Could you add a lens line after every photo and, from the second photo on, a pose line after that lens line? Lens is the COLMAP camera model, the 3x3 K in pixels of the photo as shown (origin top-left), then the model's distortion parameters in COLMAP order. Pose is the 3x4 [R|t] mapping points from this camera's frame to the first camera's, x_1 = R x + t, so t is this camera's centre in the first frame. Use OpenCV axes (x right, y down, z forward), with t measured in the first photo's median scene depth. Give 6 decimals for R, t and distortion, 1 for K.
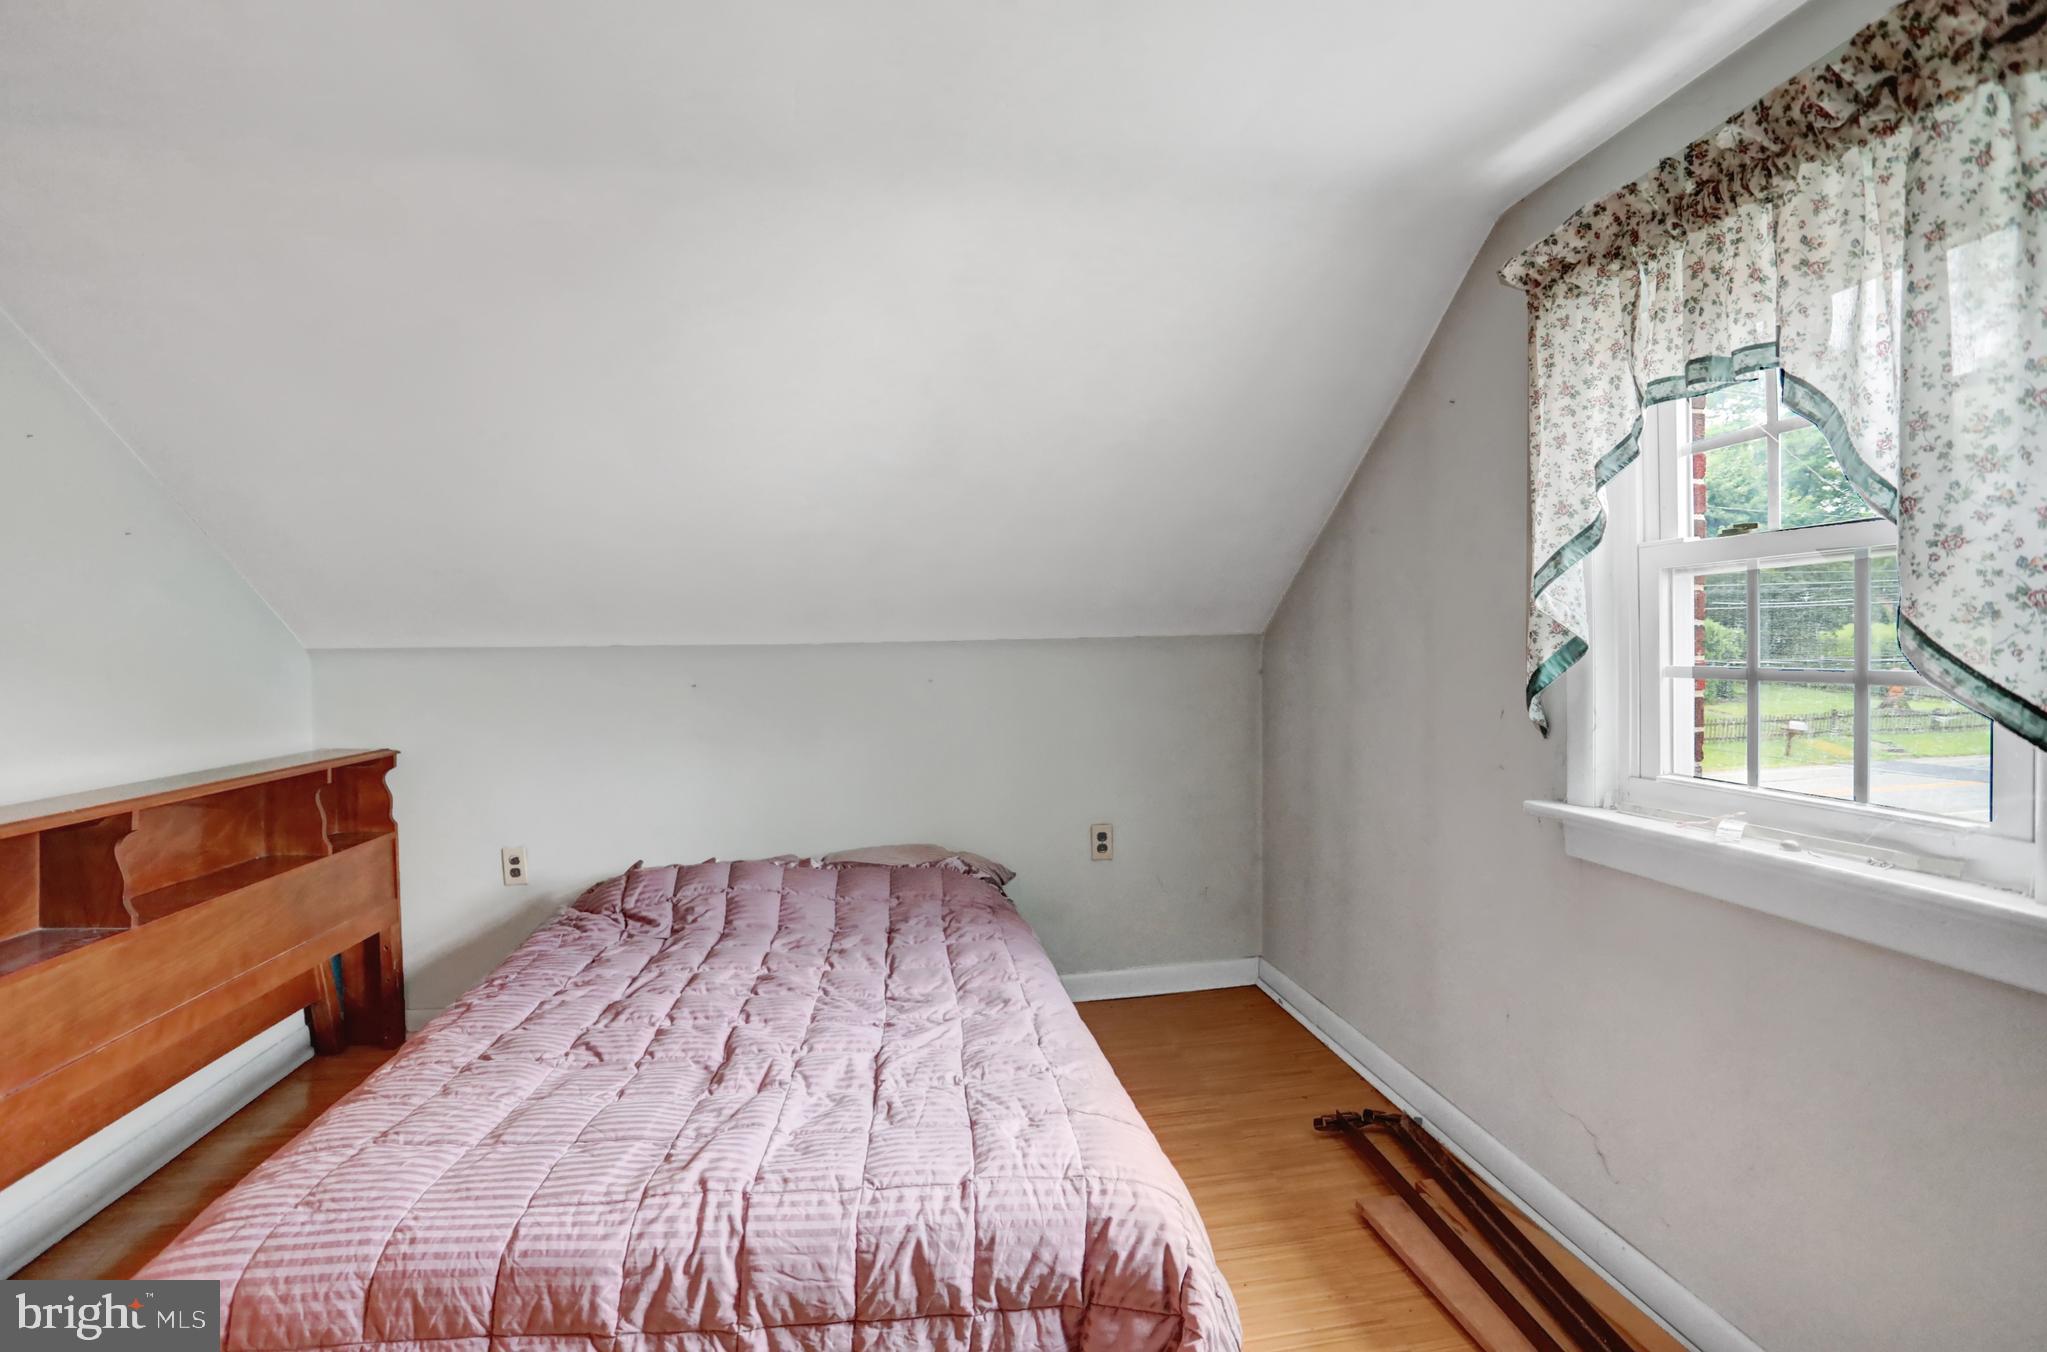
lens RADIAL K [[955.5, 0, 1023.5], [0, 955.5, 676.0], [0, 0, 1]] dist [-0.085425, 0.024488]
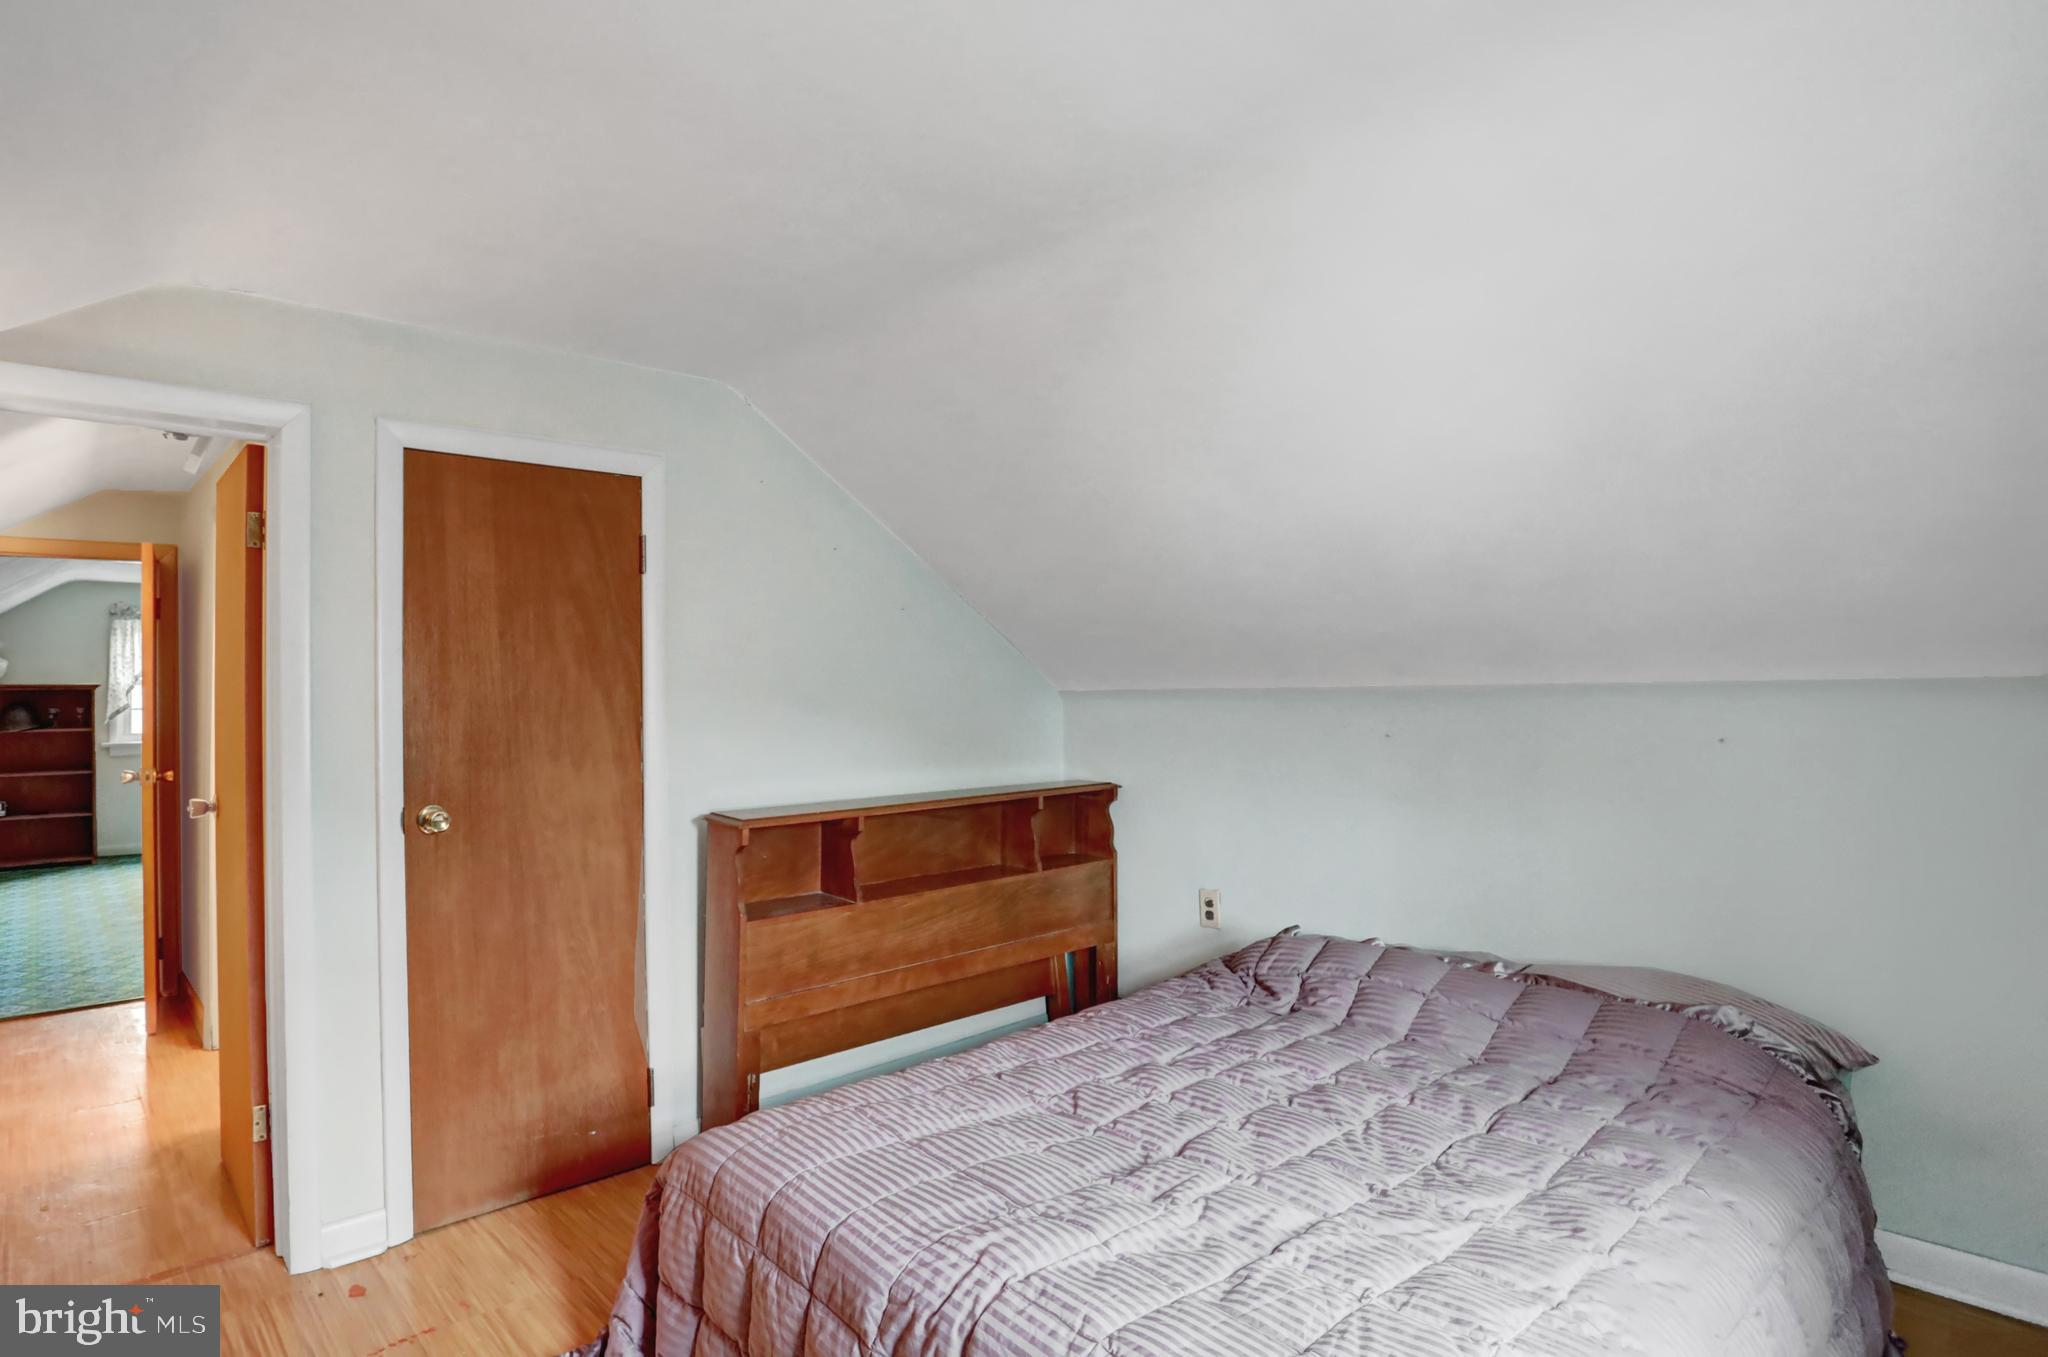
lens RADIAL K [[1071.5, 0, 1024.0], [0, 1071.5, 678.5], [0, 0, 1]] dist [-0.105808, 0.054723]
pose [[0.530236, -0.000971, -0.847850, 0.440000], [-0.014157, 0.999850, -0.009999, -0.039486], [0.847732, 0.017305, 0.530142, 0.310716]]
